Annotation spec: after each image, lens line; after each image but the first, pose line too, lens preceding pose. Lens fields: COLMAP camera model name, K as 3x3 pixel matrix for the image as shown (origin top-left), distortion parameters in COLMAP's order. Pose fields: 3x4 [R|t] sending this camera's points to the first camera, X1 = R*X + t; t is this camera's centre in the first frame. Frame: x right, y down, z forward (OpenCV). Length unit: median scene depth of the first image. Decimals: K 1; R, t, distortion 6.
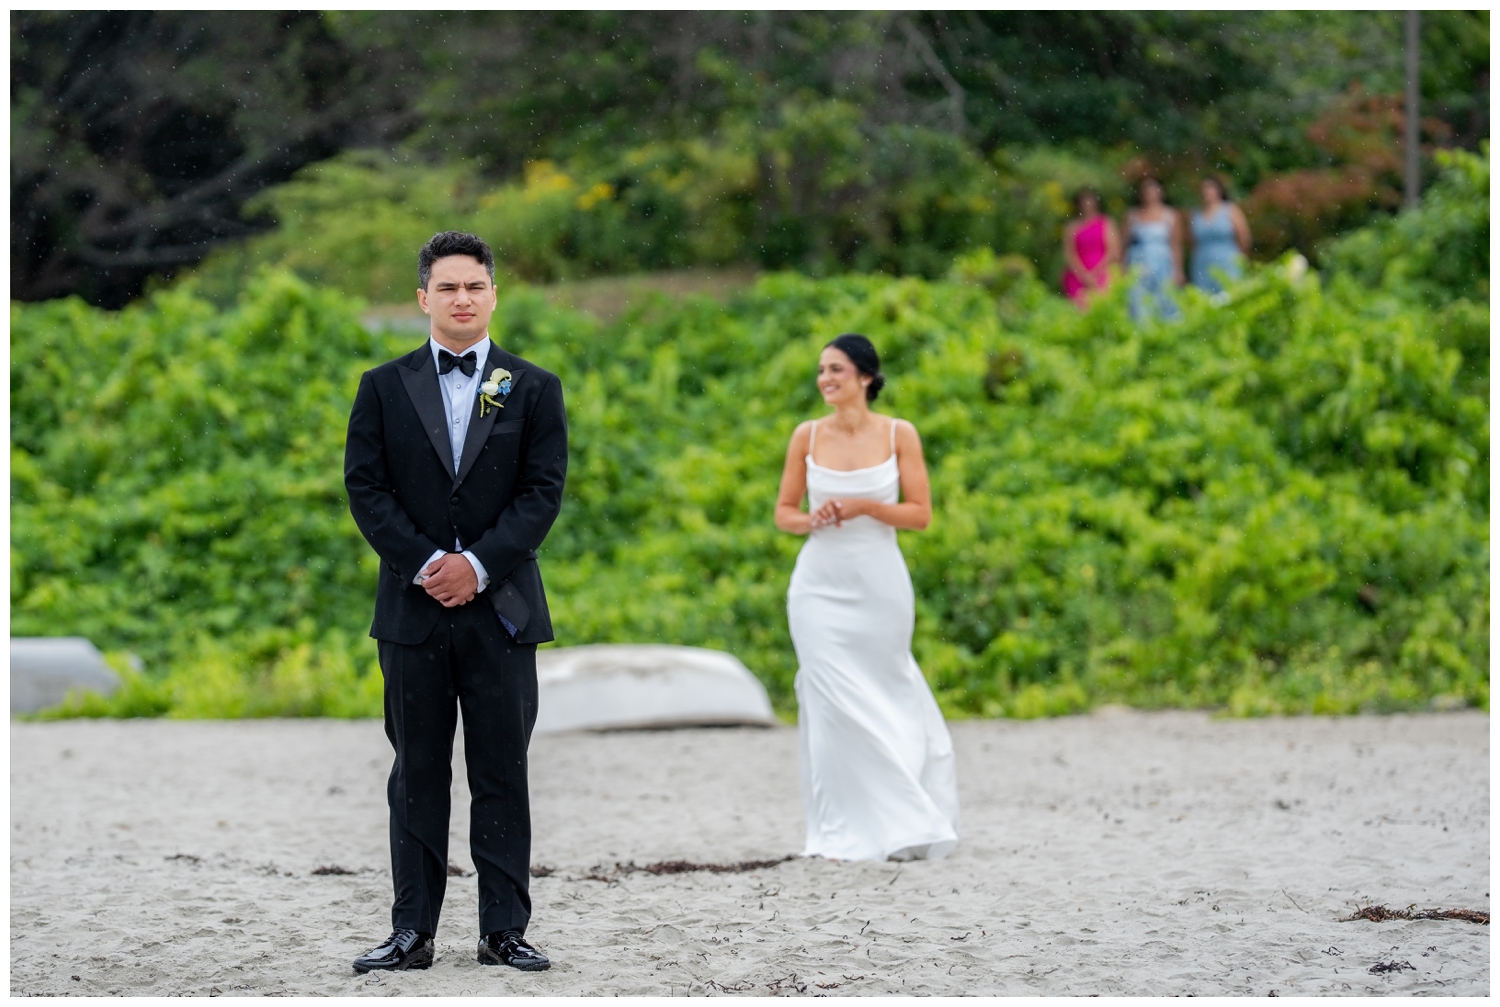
lens RADIAL K [[6005.9, 0, 750.8], [0, 6005.9, 503.8], [0, 0, 1]] dist [0.177621, 0.000000]
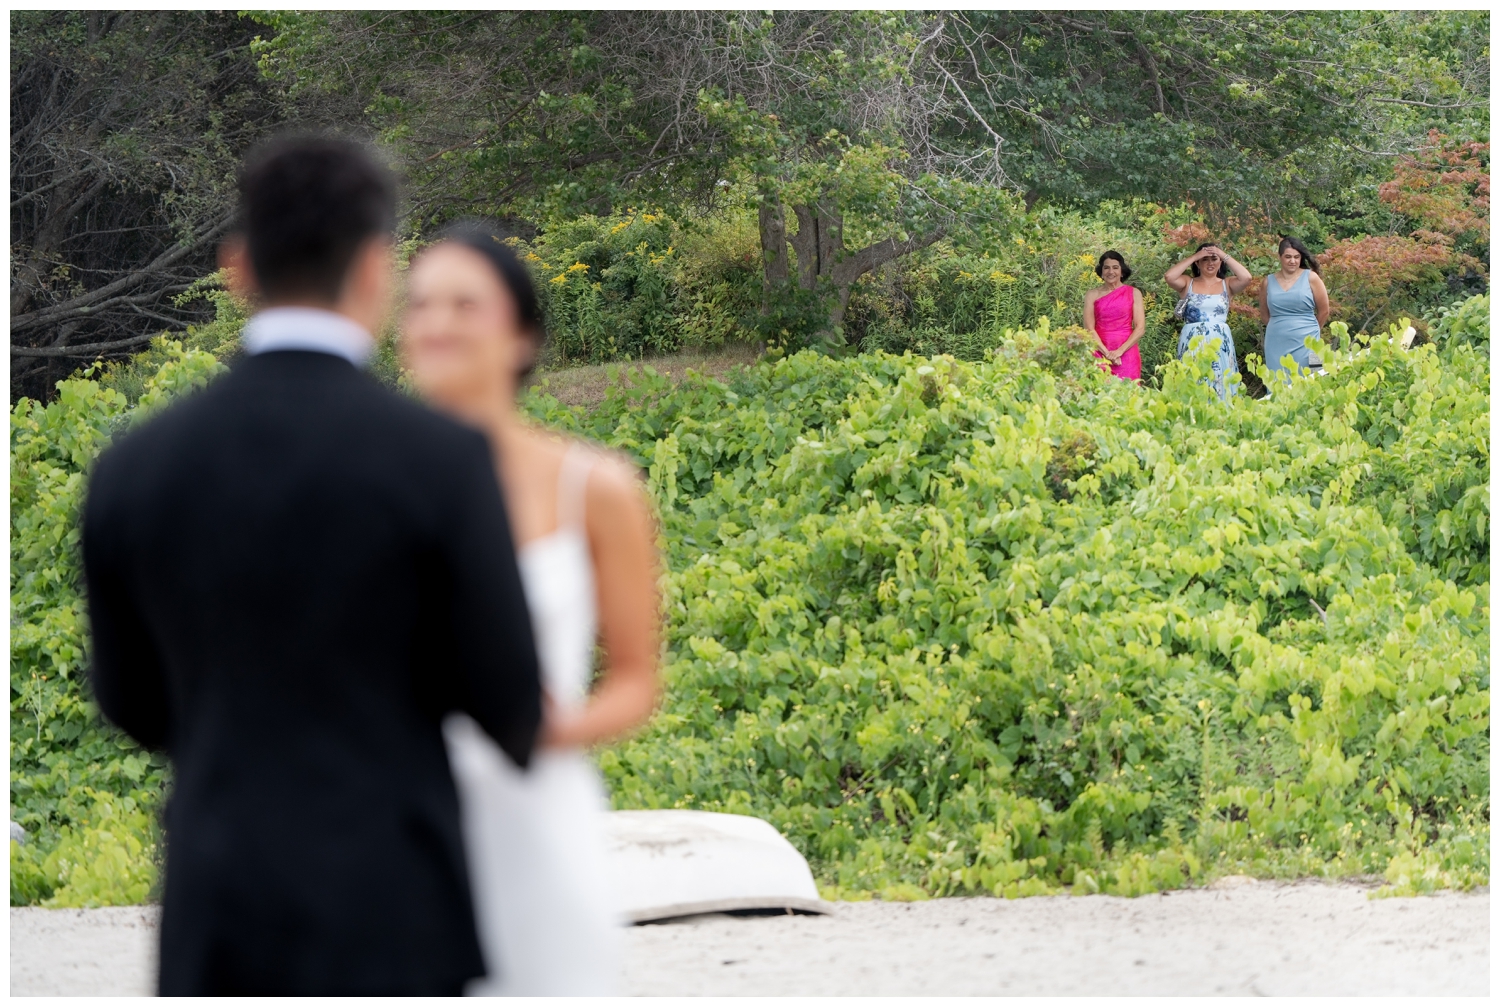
lens RADIAL K [[6407.2, 0, 749.4], [0, 6407.2, 497.3], [0, 0, 1]] dist [1.648856, 0.000000]
pose [[0.999965, -0.007711, 0.003271, -0.005798], [0.007768, 0.999808, -0.018007, -0.001358], [-0.003131, 0.018032, 0.999833, 0.110950]]
